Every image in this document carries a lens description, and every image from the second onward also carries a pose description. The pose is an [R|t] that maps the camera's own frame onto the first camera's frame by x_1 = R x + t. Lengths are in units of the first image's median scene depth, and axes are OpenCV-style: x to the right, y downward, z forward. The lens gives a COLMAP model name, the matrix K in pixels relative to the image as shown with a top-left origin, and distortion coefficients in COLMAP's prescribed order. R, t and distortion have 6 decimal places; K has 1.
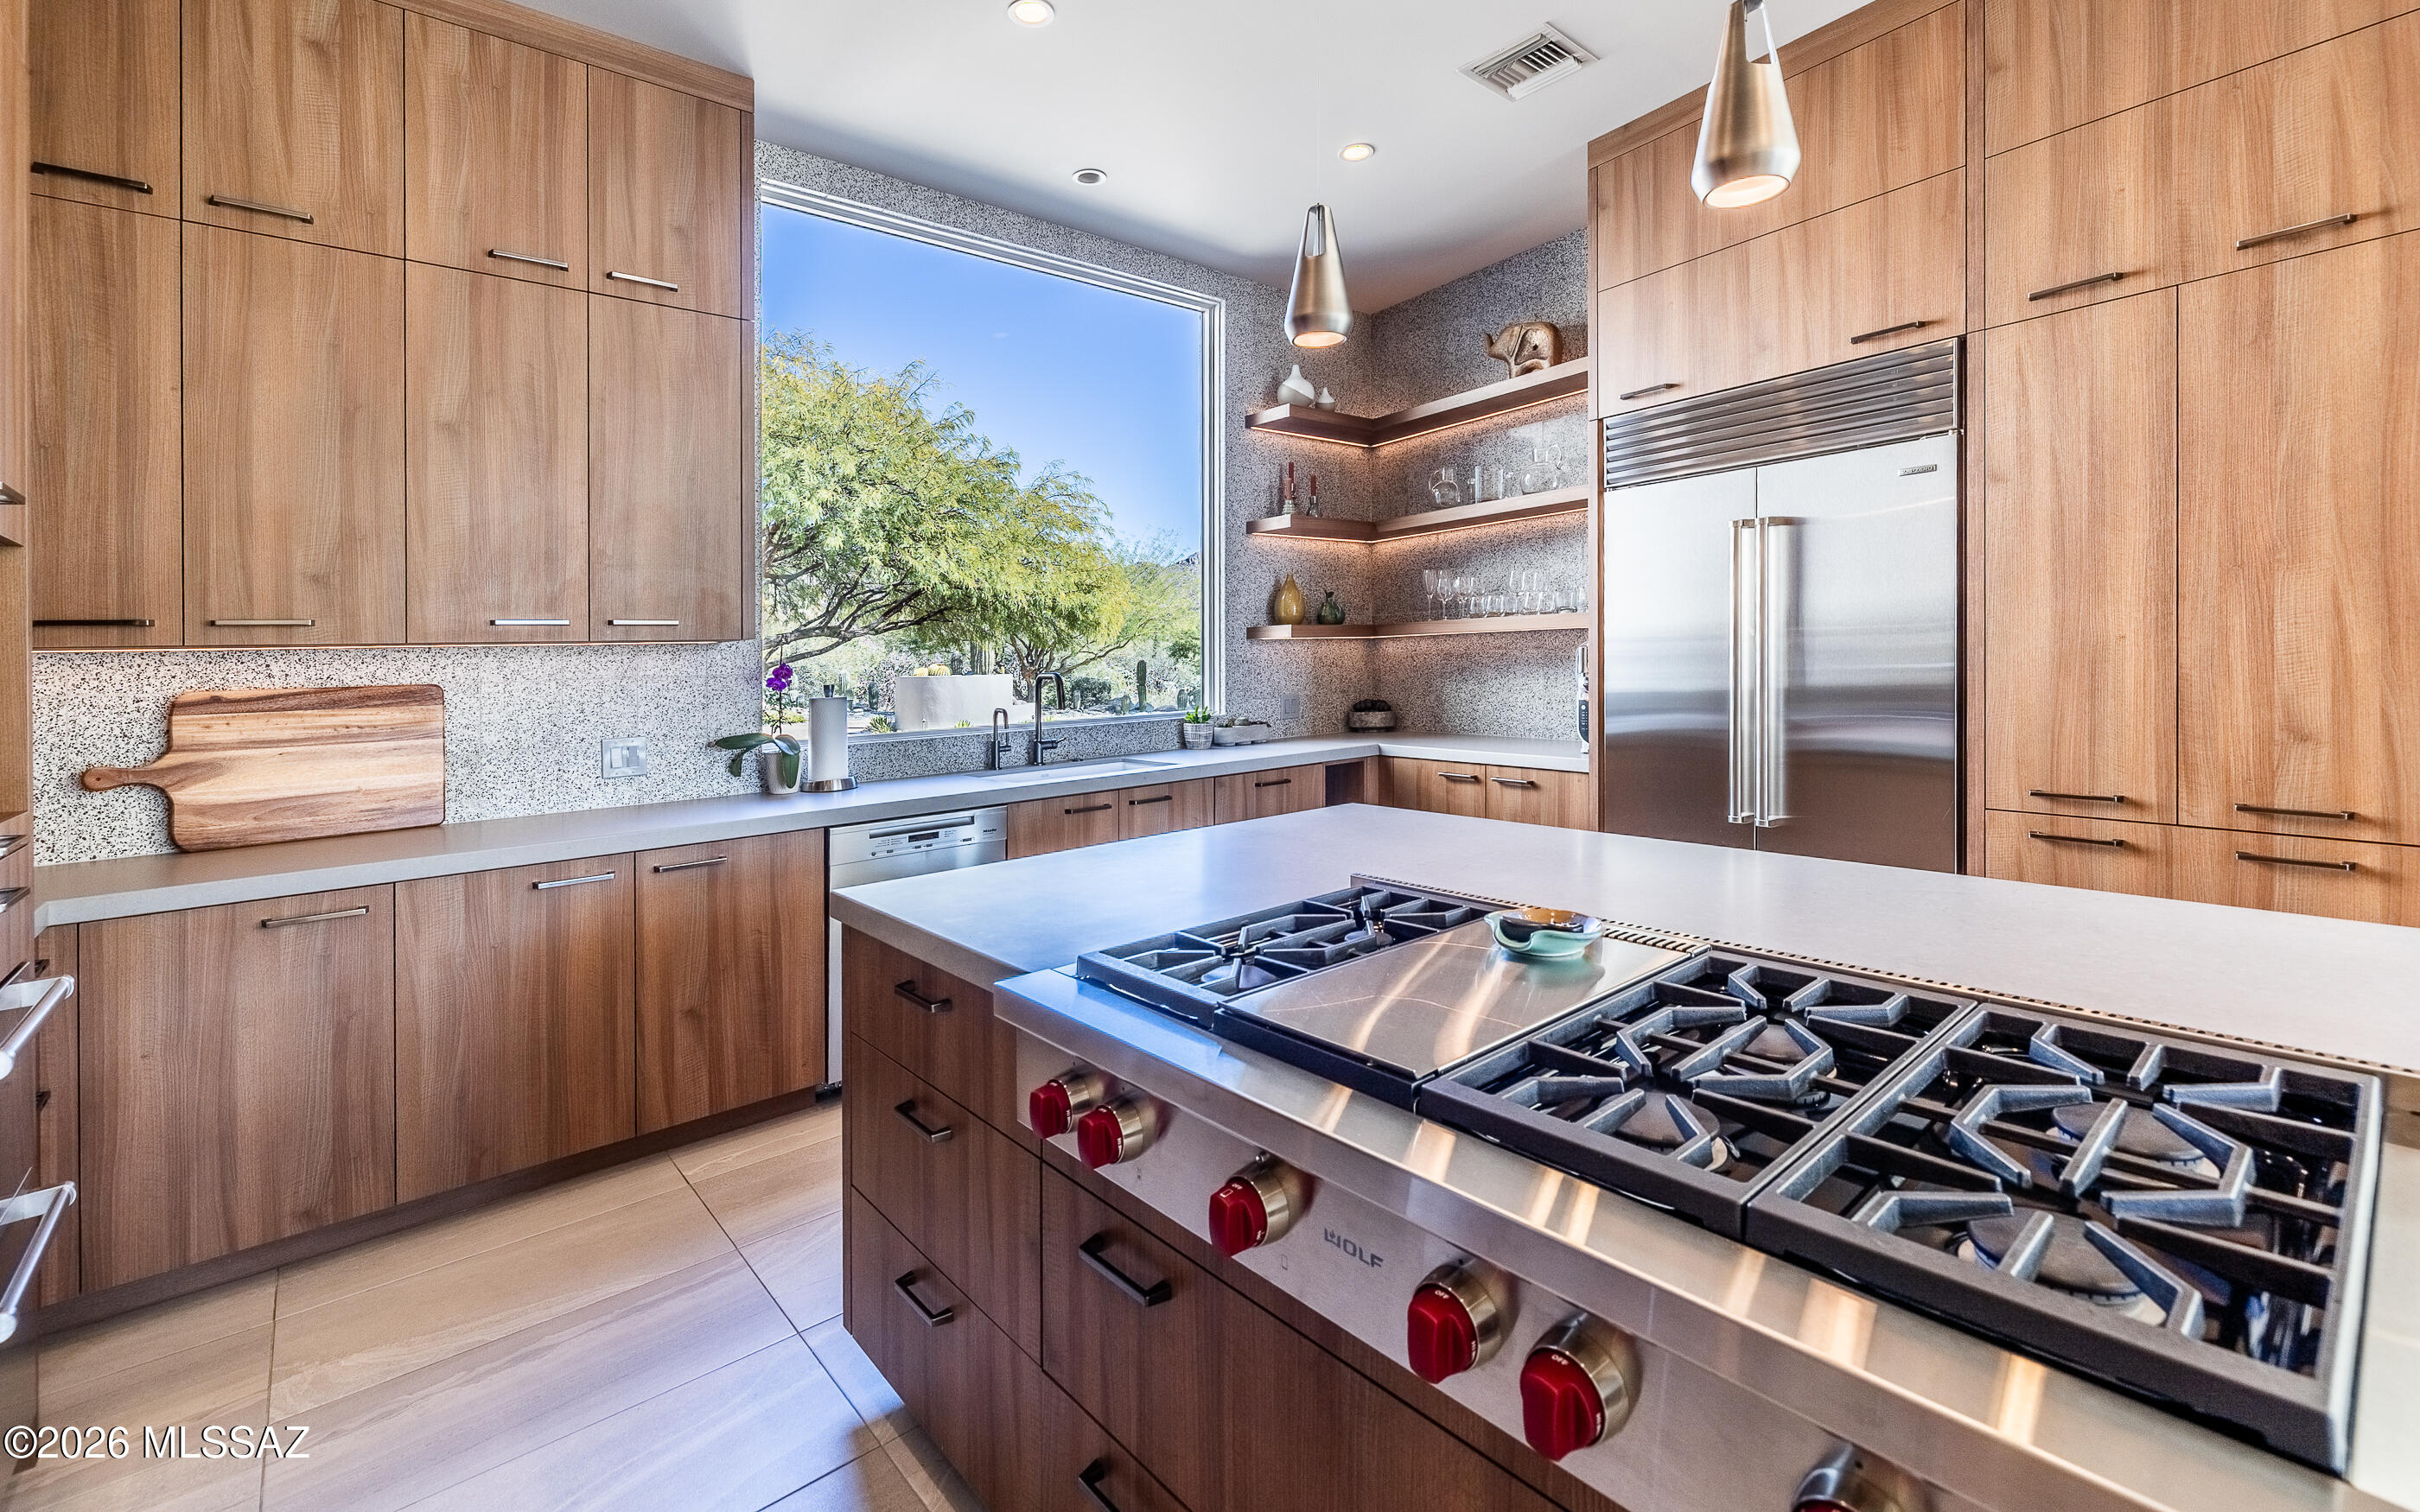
lens RADIAL K [[1021.0, 0, 1206.3], [0, 1021.0, 670.4], [0, 0, 1]] dist [0.000353, -0.000298]
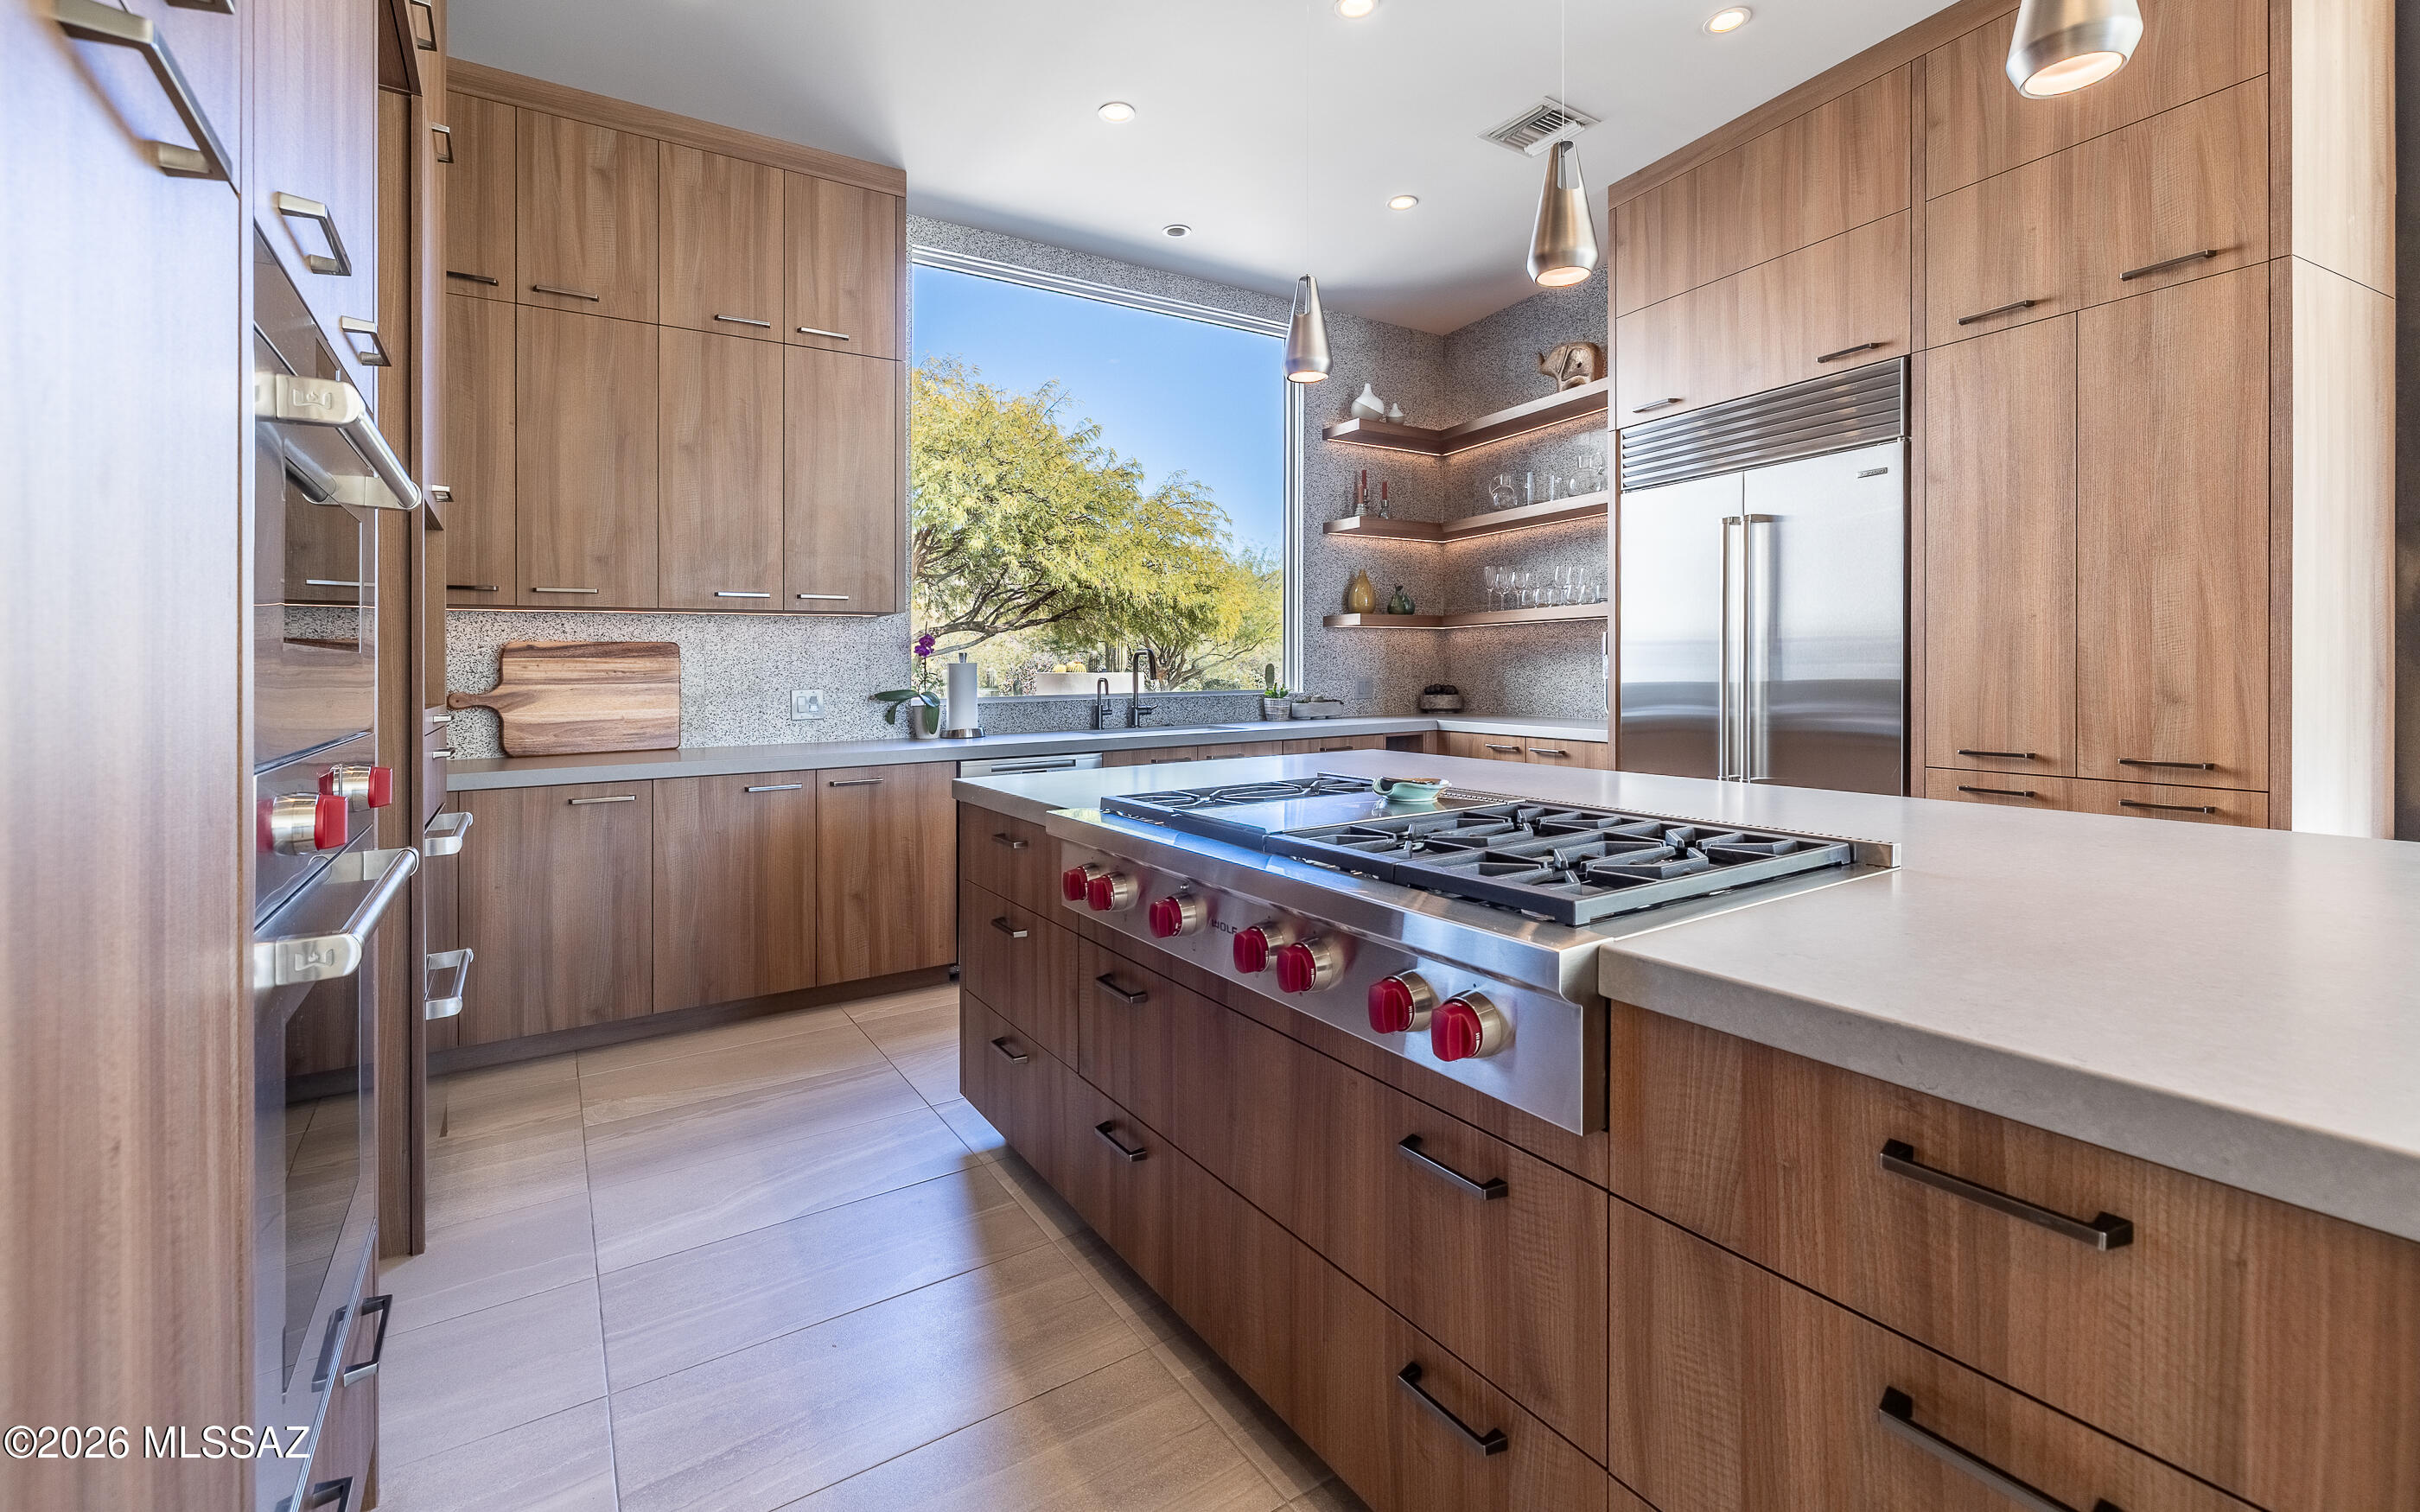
lens RADIAL K [[1021.0, 0, 1240.4], [0, 1021.0, 708.6], [0, 0, 1]] dist [0.000353, -0.000298]
pose [[0.994210, 0.017317, -0.106048, 0.127017], [-0.014452, 0.999511, 0.027724, 0.054753], [0.106476, -0.026031, 0.993974, -0.257508]]
